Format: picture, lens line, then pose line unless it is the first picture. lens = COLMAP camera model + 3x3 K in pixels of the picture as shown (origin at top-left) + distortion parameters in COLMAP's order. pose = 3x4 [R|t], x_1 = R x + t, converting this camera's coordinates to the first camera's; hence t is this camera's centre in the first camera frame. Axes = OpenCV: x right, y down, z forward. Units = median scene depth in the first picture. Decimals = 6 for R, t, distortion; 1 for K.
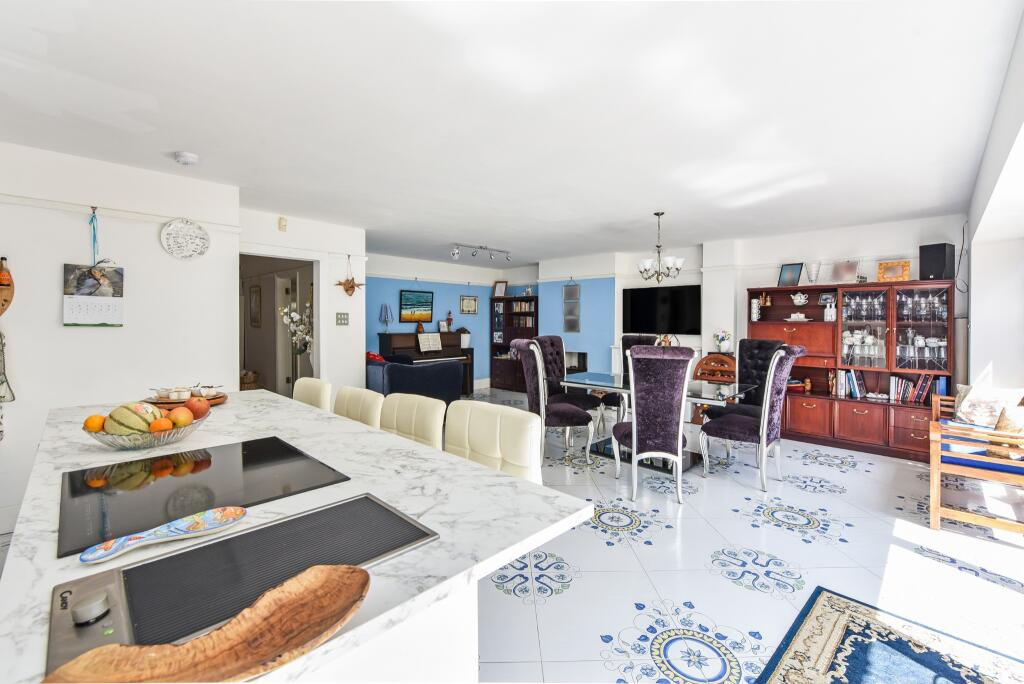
lens RADIAL K [[453.6, 0, 513.1], [0, 453.6, 325.2], [0, 0, 1]] dist [0.000728, 0.000074]
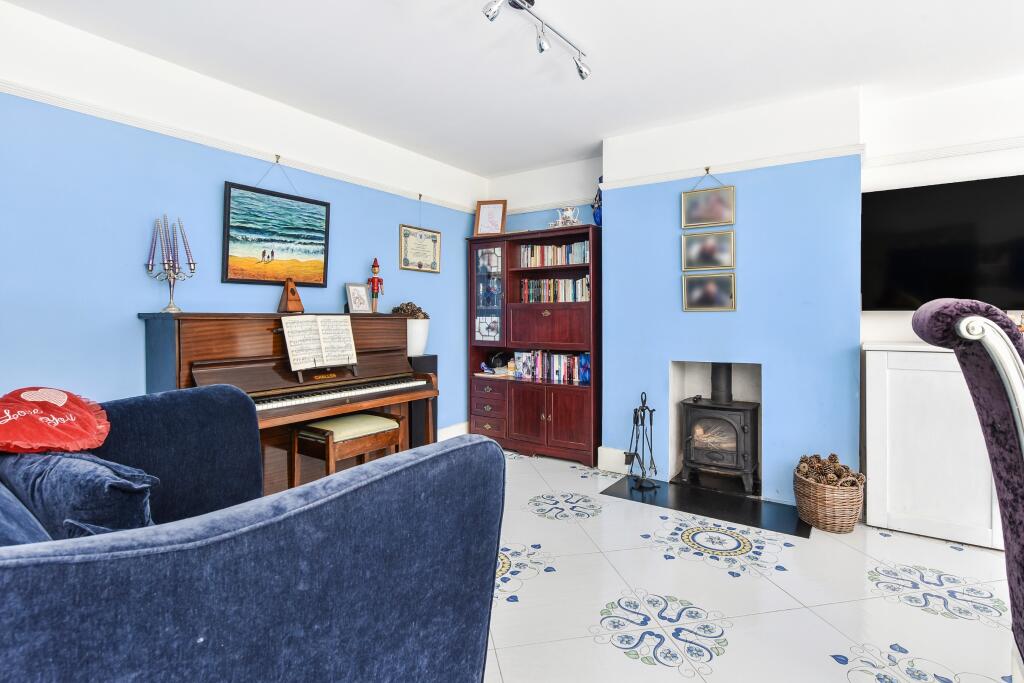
lens RADIAL K [[492.0, 0, 512.5], [0, 492.0, 328.7], [0, 0, 1]] dist [-0.024427, -0.000005]
pose [[0.981870, -0.009546, 0.189314, -0.105077], [0.007429, 0.999902, 0.011889, 0.022814], [-0.189409, -0.010267, 0.981845, 0.574904]]
